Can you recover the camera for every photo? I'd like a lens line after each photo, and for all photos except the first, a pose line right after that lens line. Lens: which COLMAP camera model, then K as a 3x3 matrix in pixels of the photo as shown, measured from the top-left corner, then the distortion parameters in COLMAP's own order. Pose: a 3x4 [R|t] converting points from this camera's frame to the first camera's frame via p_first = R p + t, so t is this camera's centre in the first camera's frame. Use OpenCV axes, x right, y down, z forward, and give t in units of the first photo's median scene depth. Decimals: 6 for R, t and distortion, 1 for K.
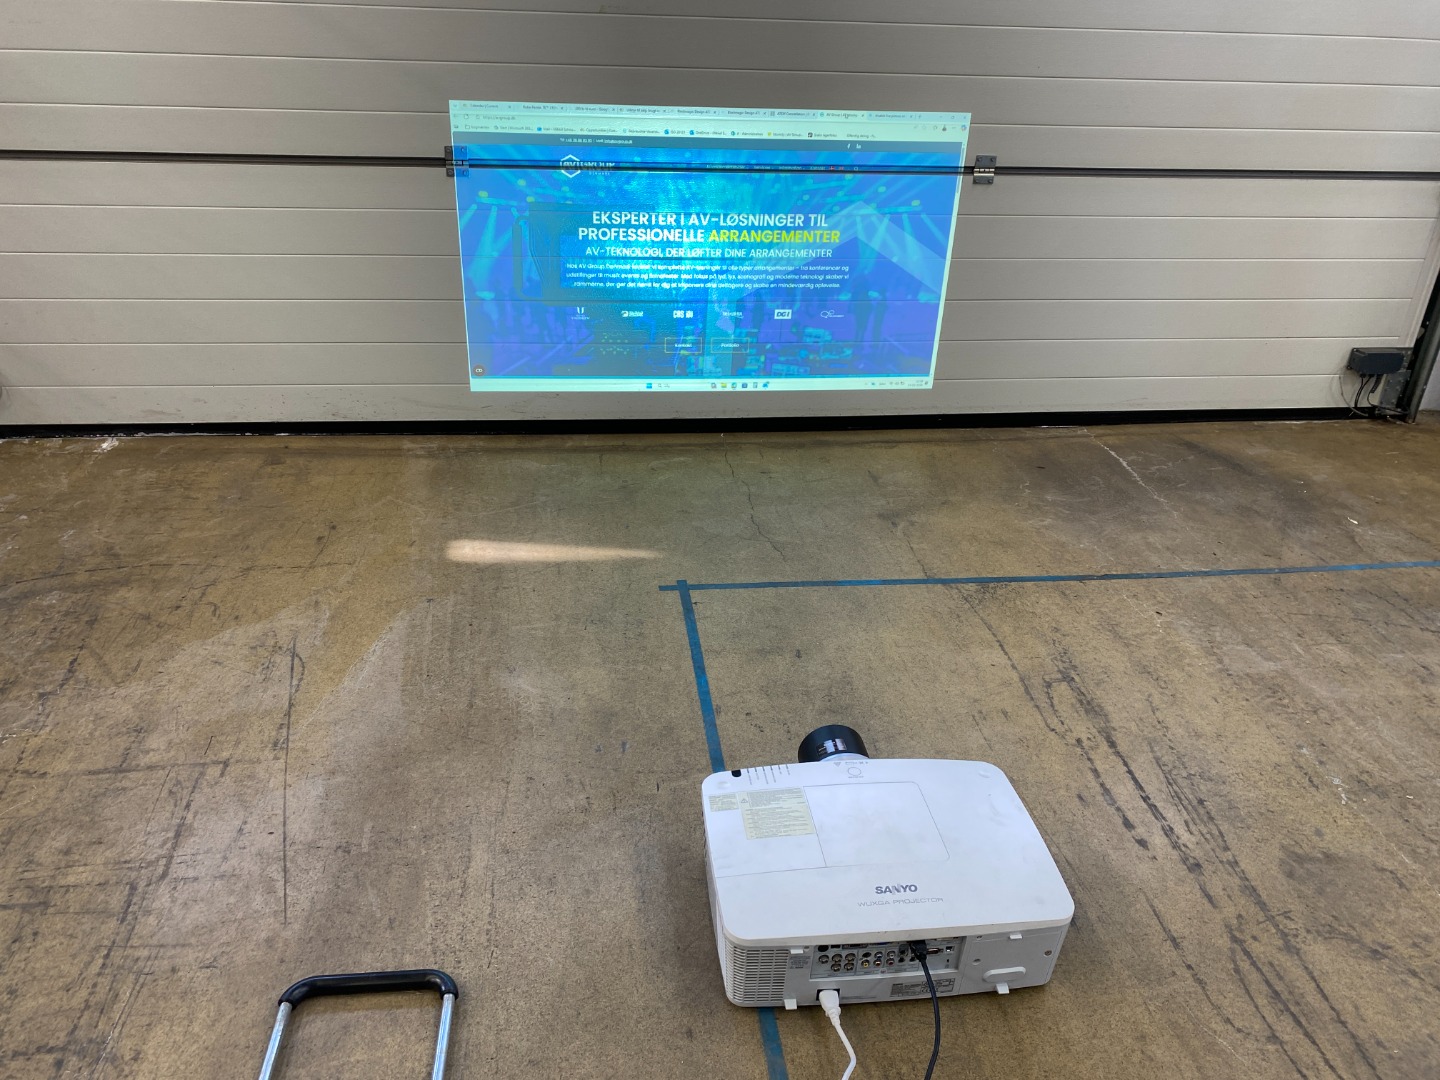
lens RADIAL K [[1093.9, 0, 715.9], [0, 1093.9, 545.2], [0, 0, 1]] dist [0.019317, -0.017385]
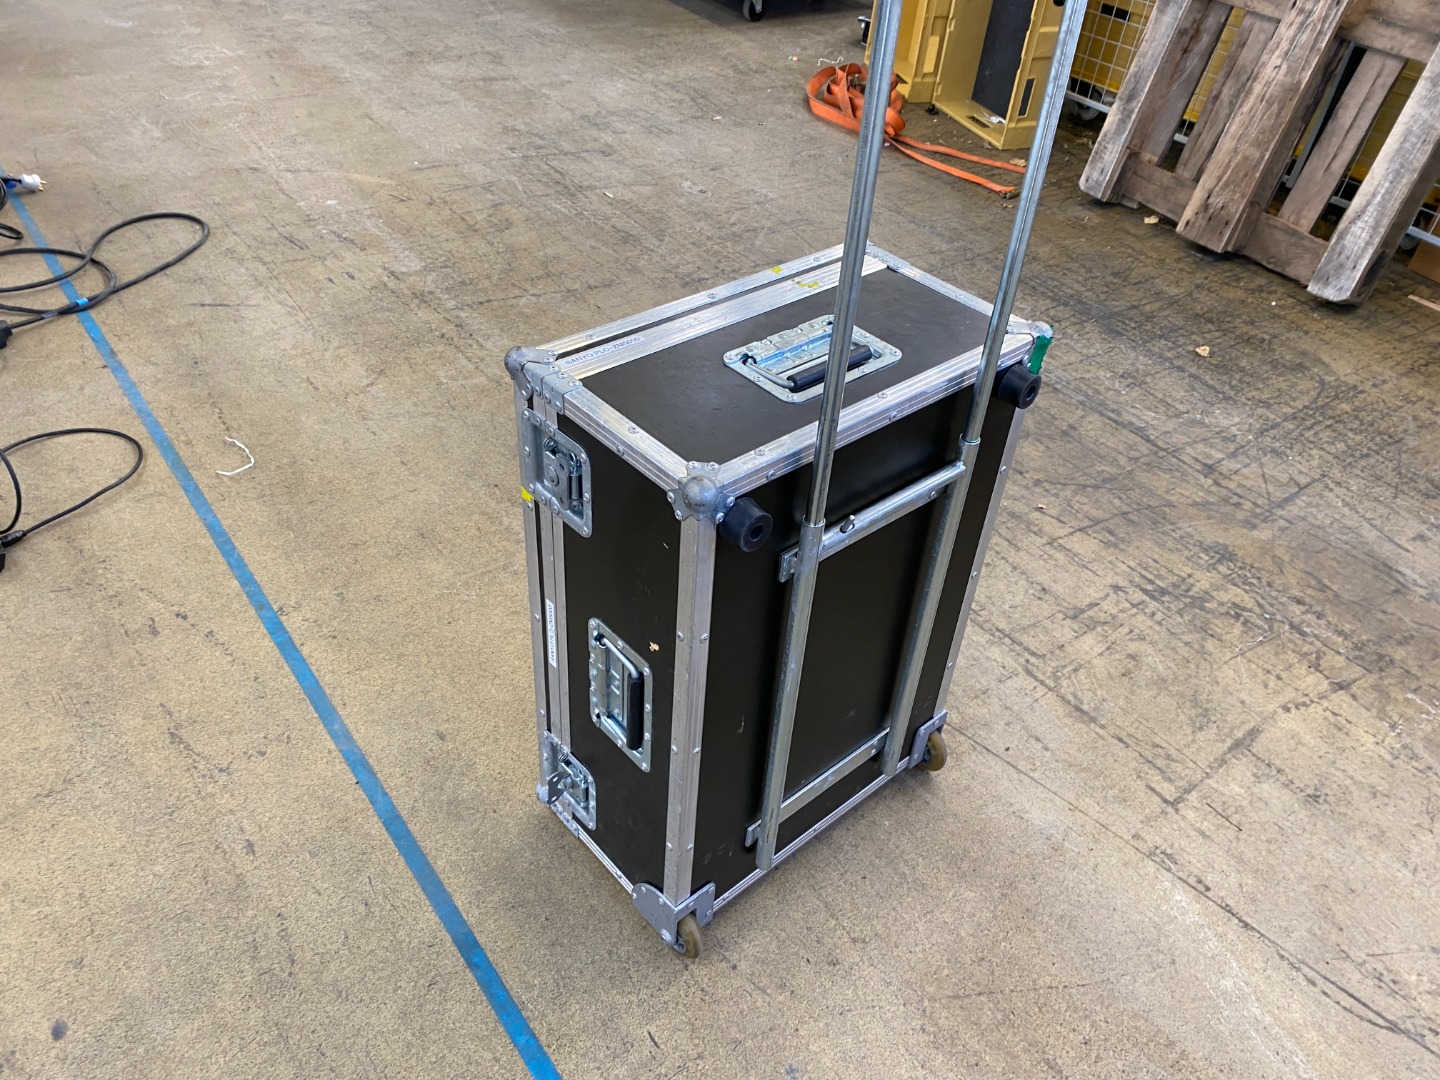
lens RADIAL K [[1093.9, 0, 733.4], [0, 1093.9, 541.9], [0, 0, 1]] dist [0.019317, -0.017385]
pose [[-0.859984, 0.245574, -0.447348, 0.094630], [-0.326494, 0.408952, 0.852150, -0.355197], [0.392210, 0.878892, -0.271514, 0.765943]]
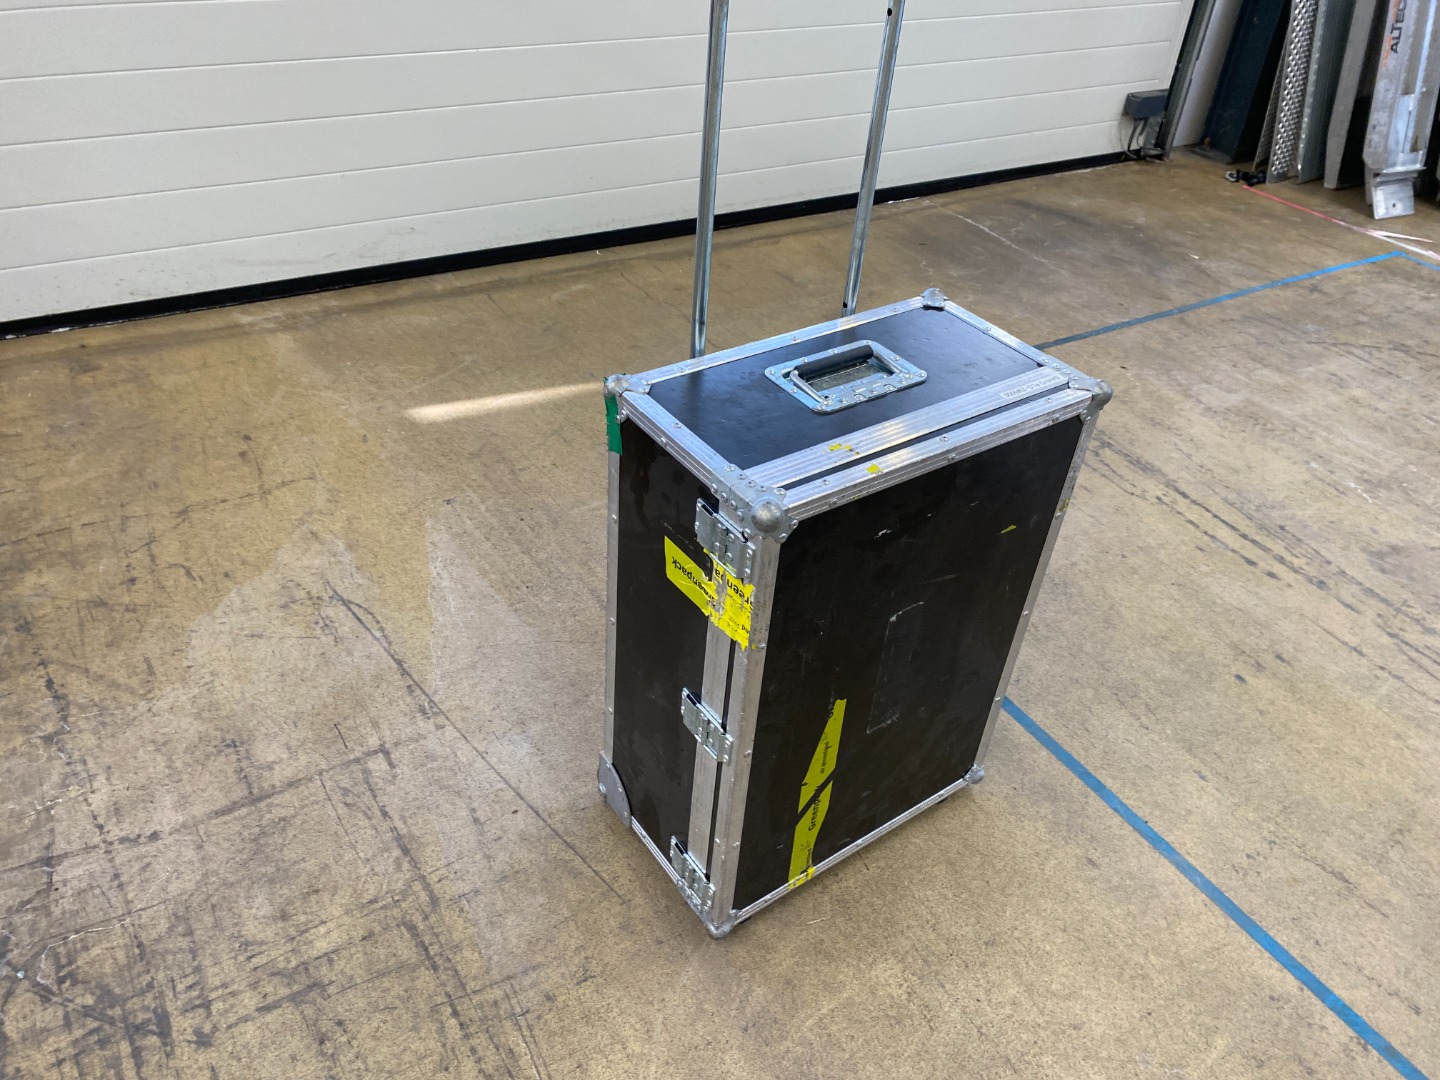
lens RADIAL K [[1093.9, 0, 734.7], [0, 1093.9, 545.3], [0, 0, 1]] dist [0.019317, -0.017385]
pose [[0.908700, -0.226678, 0.350544, -0.380082], [0.159340, 0.964491, 0.210637, -0.060872], [-0.385843, -0.135550, 0.912552, 0.157621]]
